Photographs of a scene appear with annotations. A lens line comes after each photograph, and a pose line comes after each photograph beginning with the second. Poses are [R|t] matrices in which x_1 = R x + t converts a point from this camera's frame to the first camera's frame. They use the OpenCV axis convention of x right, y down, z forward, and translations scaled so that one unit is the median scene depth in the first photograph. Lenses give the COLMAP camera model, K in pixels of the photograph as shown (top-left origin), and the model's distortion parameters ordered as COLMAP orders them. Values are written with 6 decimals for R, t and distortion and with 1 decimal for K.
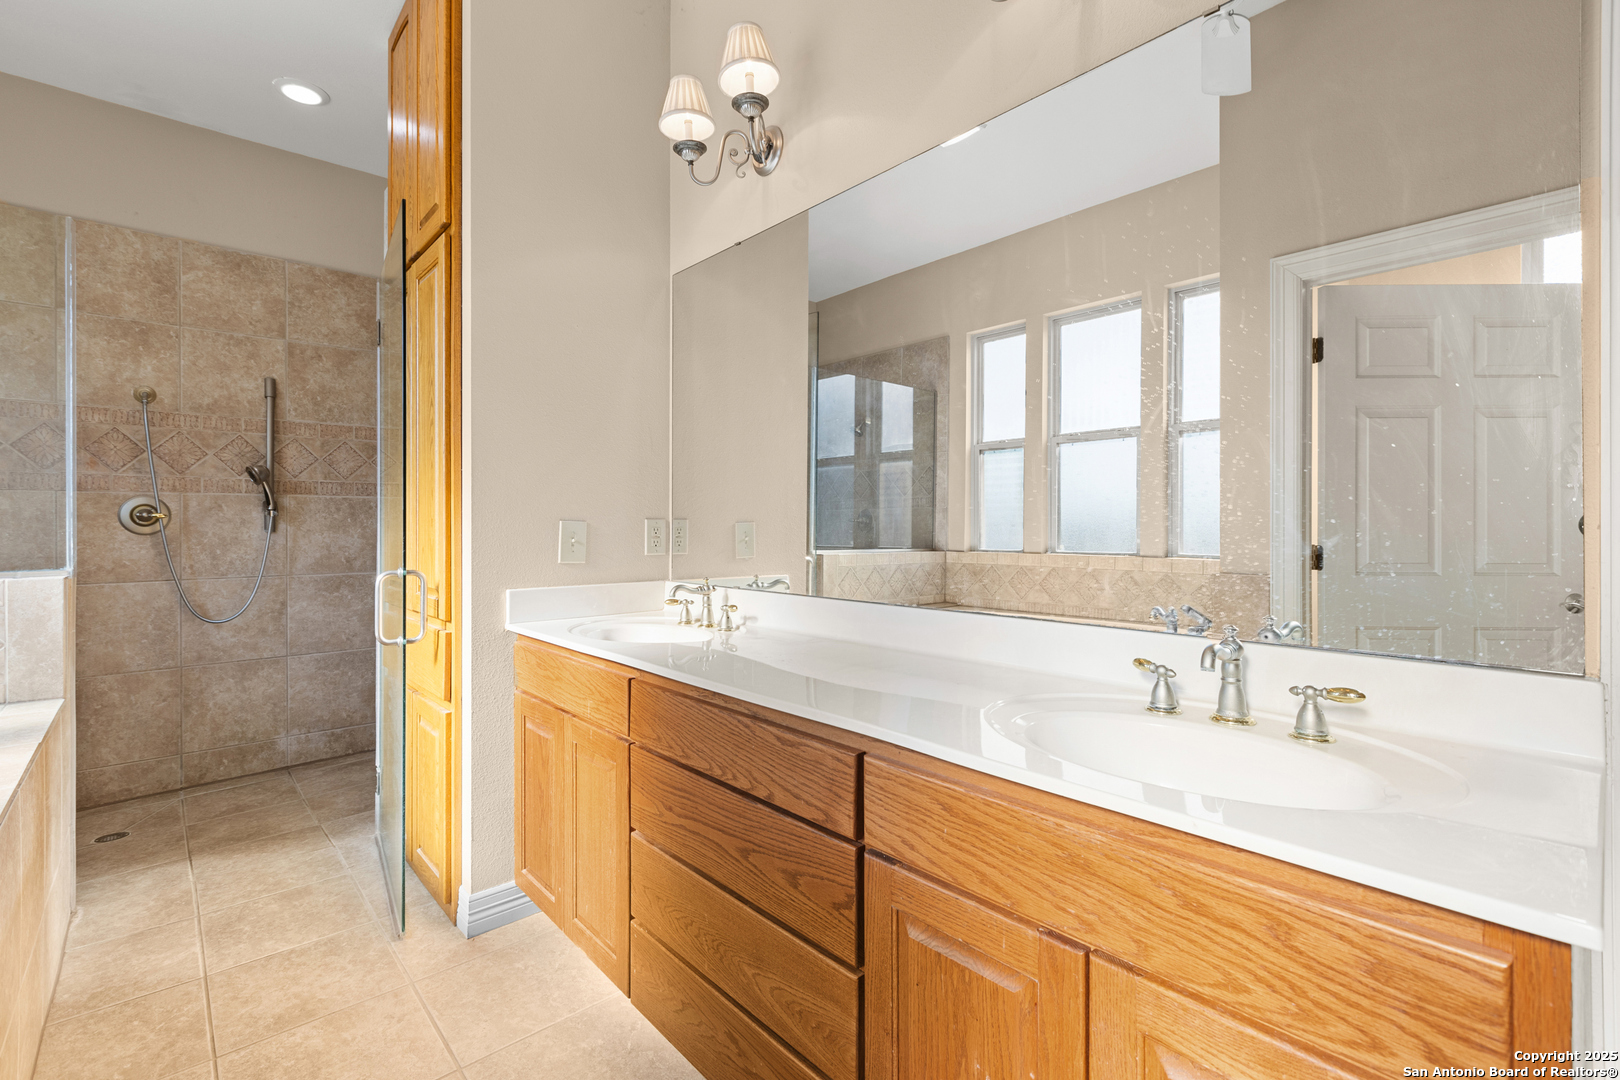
lens RADIAL K [[727.0, 0, 798.3], [0, 727.0, 527.7], [0, 0, 1]] dist [-0.000655, -0.000032]
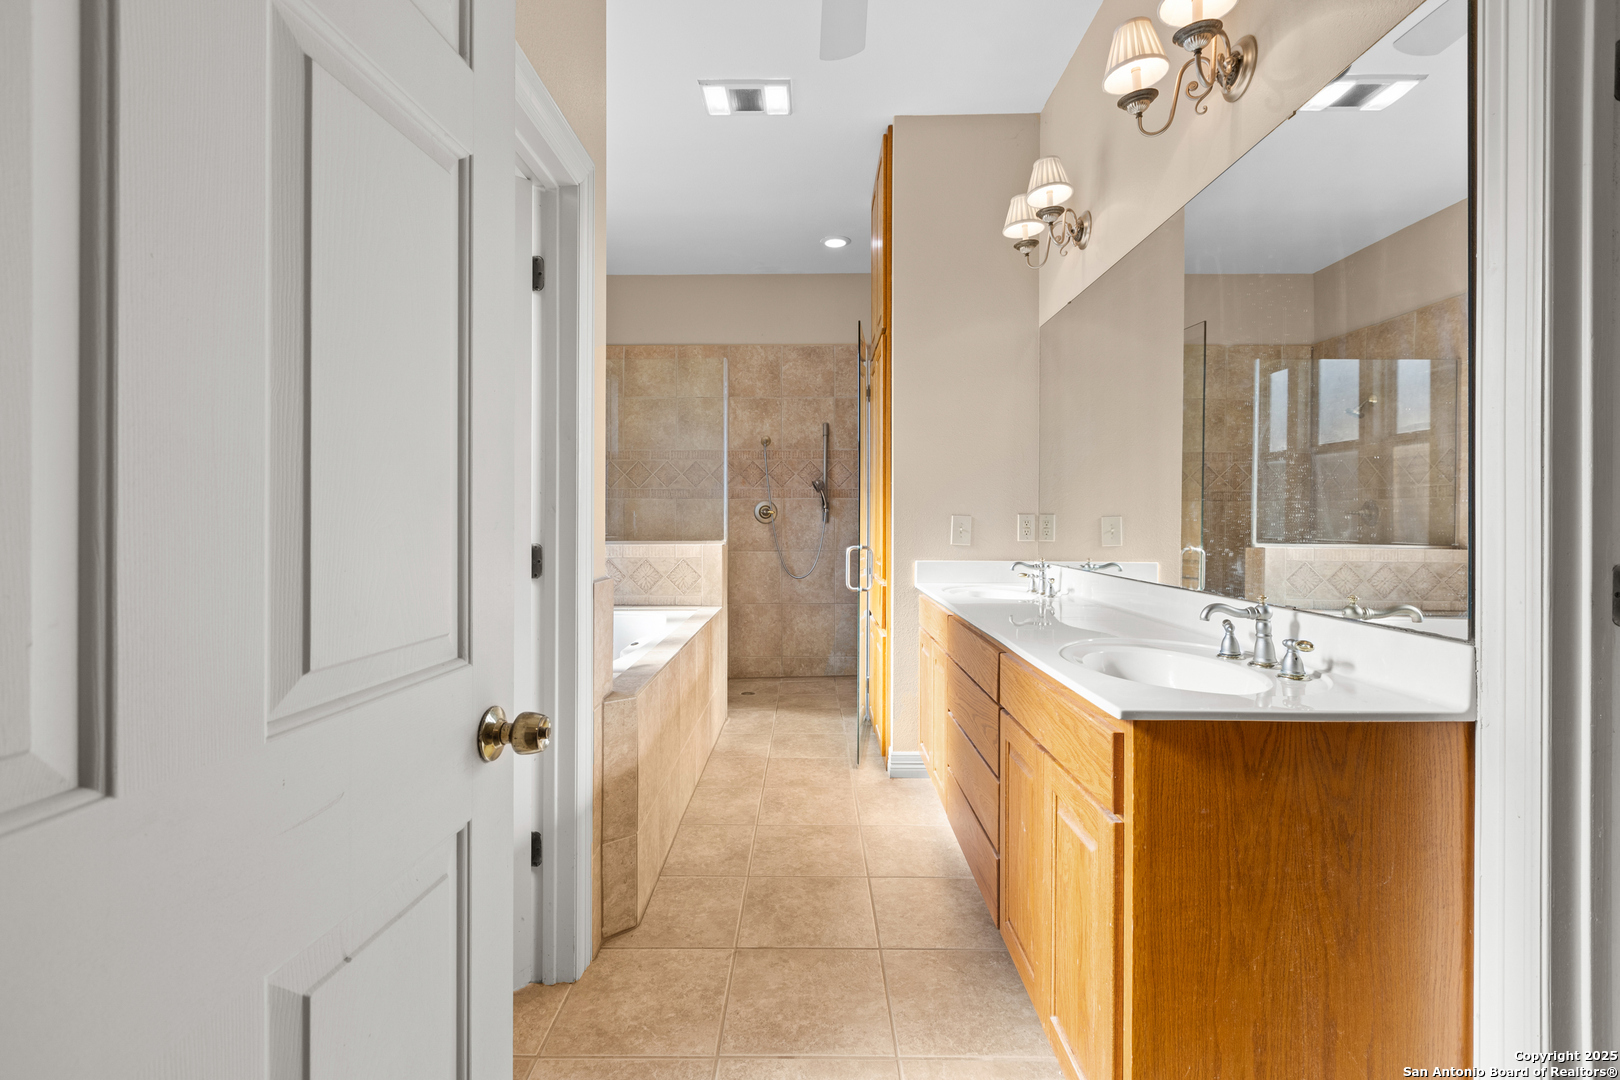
lens RADIAL K [[727.0, 0, 800.4], [0, 727.0, 524.9], [0, 0, 1]] dist [-0.000655, -0.000032]
pose [[0.739132, 0.007376, -0.673521, 0.304785], [-0.002537, 0.999963, 0.008166, -0.001274], [0.673556, -0.004327, 0.739123, -0.200831]]
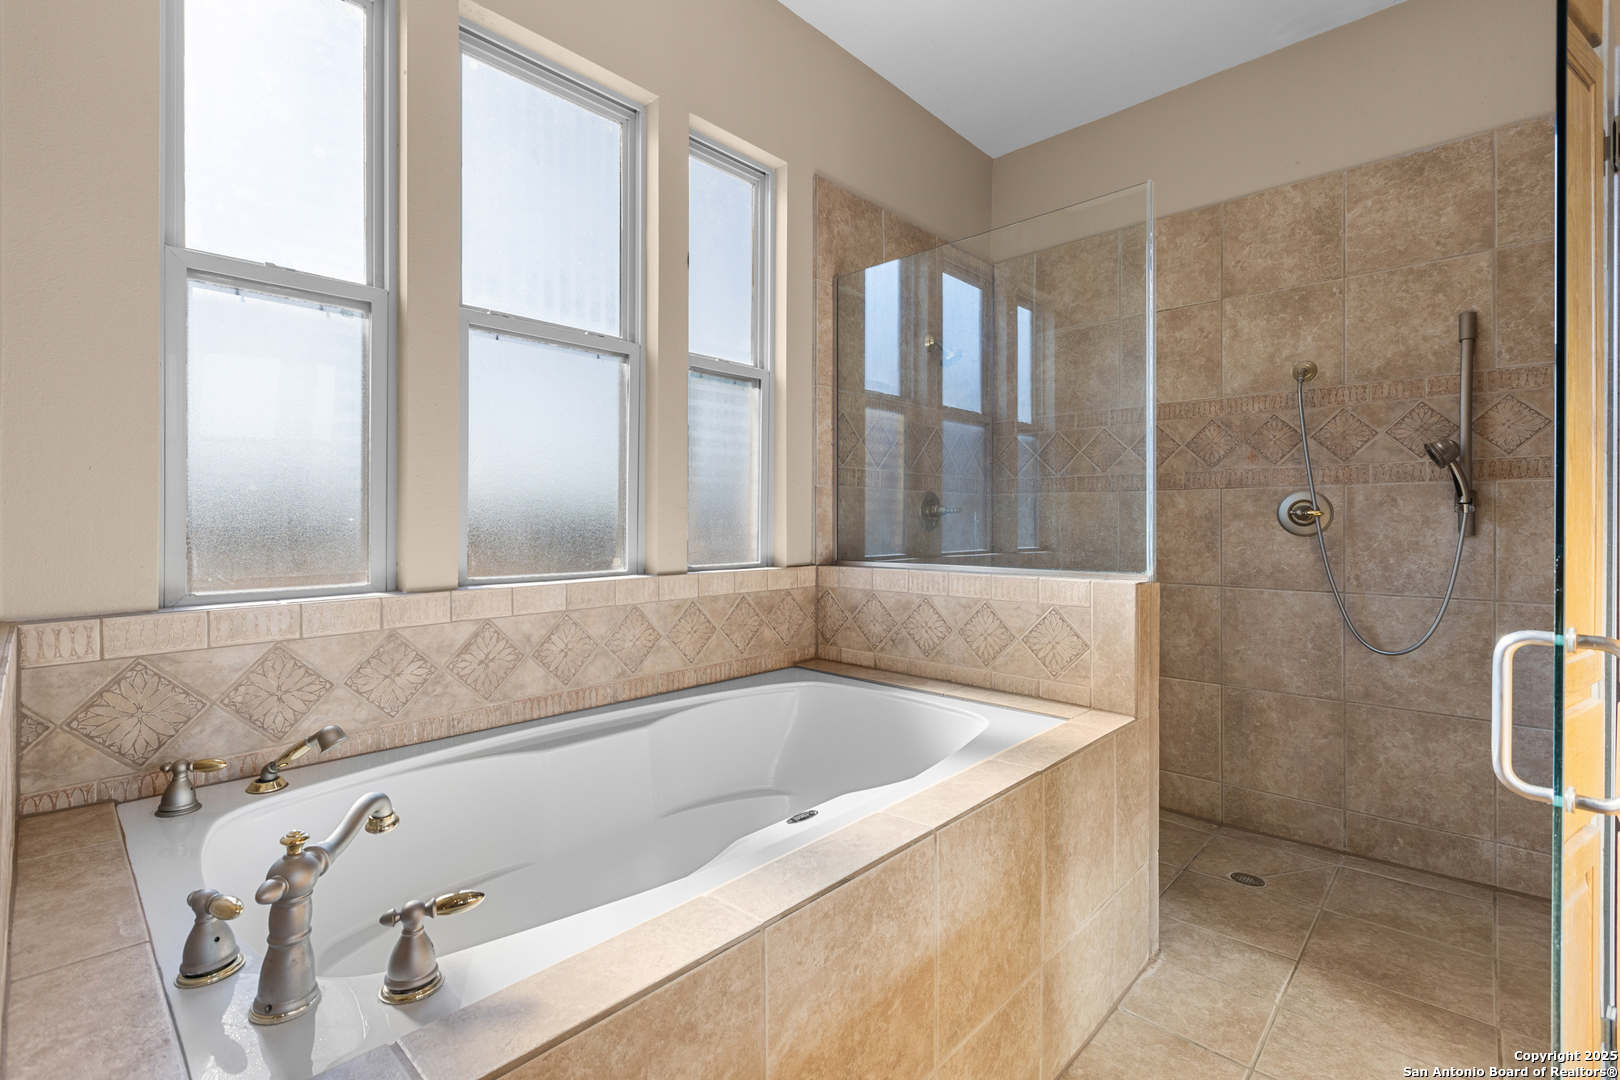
lens RADIAL K [[727.0, 0, 792.2], [0, 727.0, 520.2], [0, 0, 1]] dist [-0.000655, -0.000032]
pose [[0.080199, -0.000425, -0.996779, -0.098933], [-0.005874, 0.999982, -0.000899, -0.004468], [0.996762, 0.005927, 0.080196, 0.334000]]
